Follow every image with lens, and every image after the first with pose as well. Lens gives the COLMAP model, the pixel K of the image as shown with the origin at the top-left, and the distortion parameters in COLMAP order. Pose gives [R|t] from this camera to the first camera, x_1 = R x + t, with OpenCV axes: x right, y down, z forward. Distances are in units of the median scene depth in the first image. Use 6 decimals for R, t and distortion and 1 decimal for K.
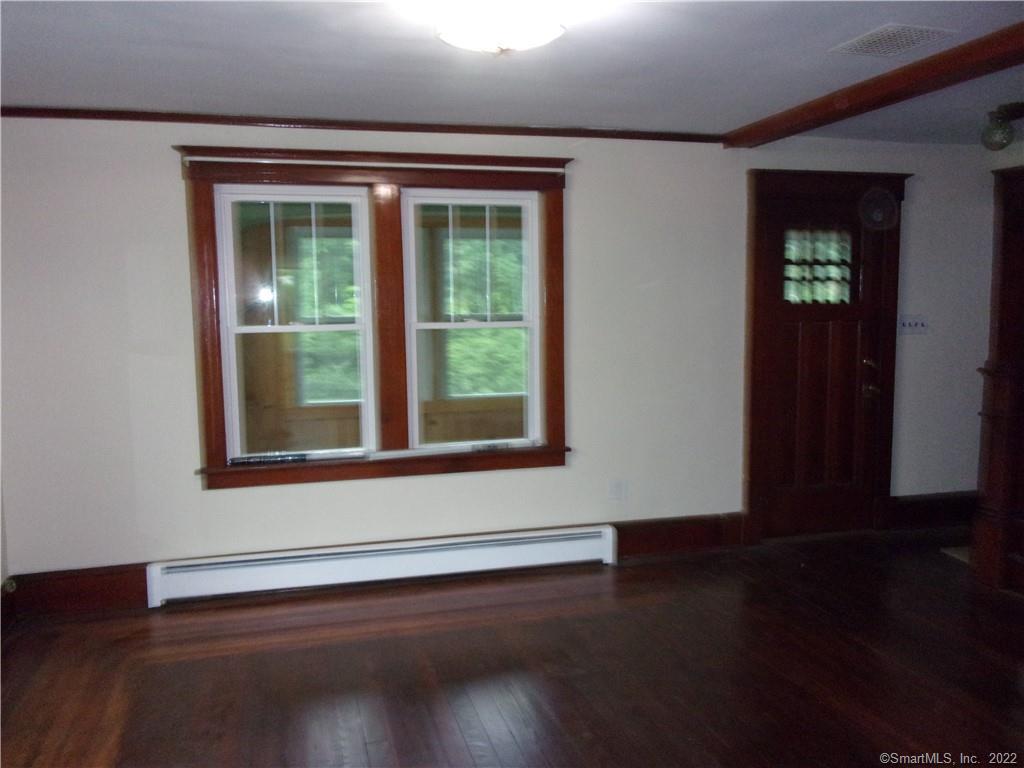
lens RADIAL K [[836.3, 0, 512.0], [0, 836.3, 384.0], [0, 0, 1]] dist [0.006012, -0.051971]
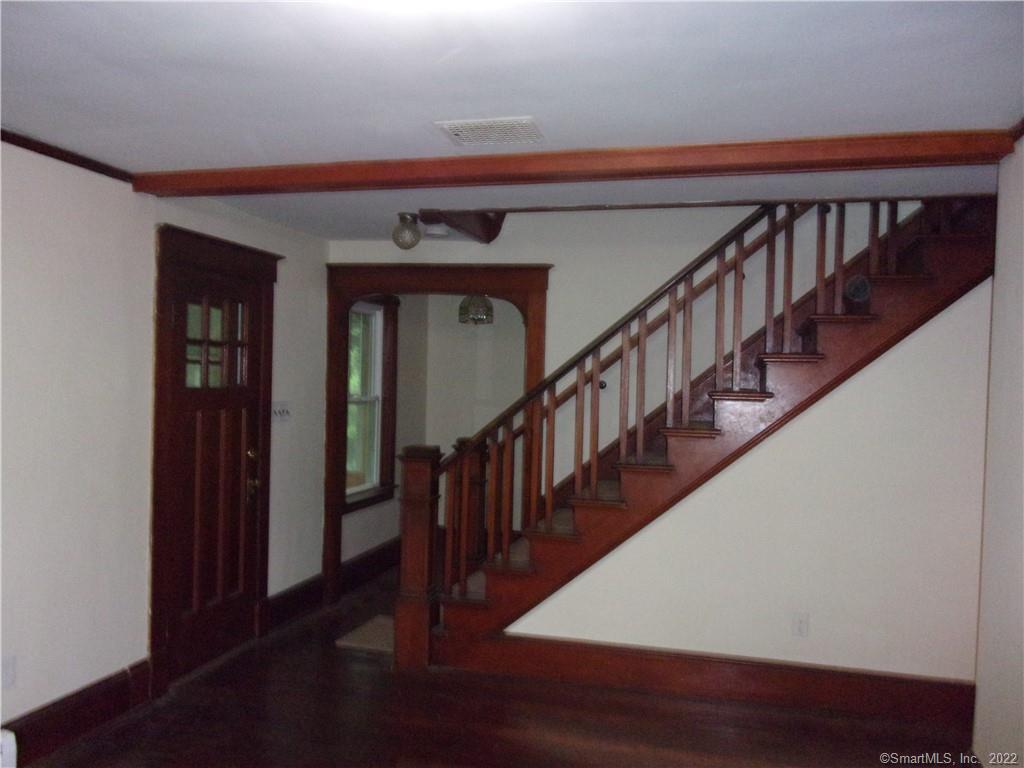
lens RADIAL K [[836.3, 0, 512.0], [0, 836.3, 384.0], [0, 0, 1]] dist [0.006012, -0.051971]
pose [[0.484575, 0.012969, 0.874653, -0.239046], [0.069322, 0.996176, -0.053177, -0.035010], [-0.871998, 0.086401, 0.481823, 0.313437]]
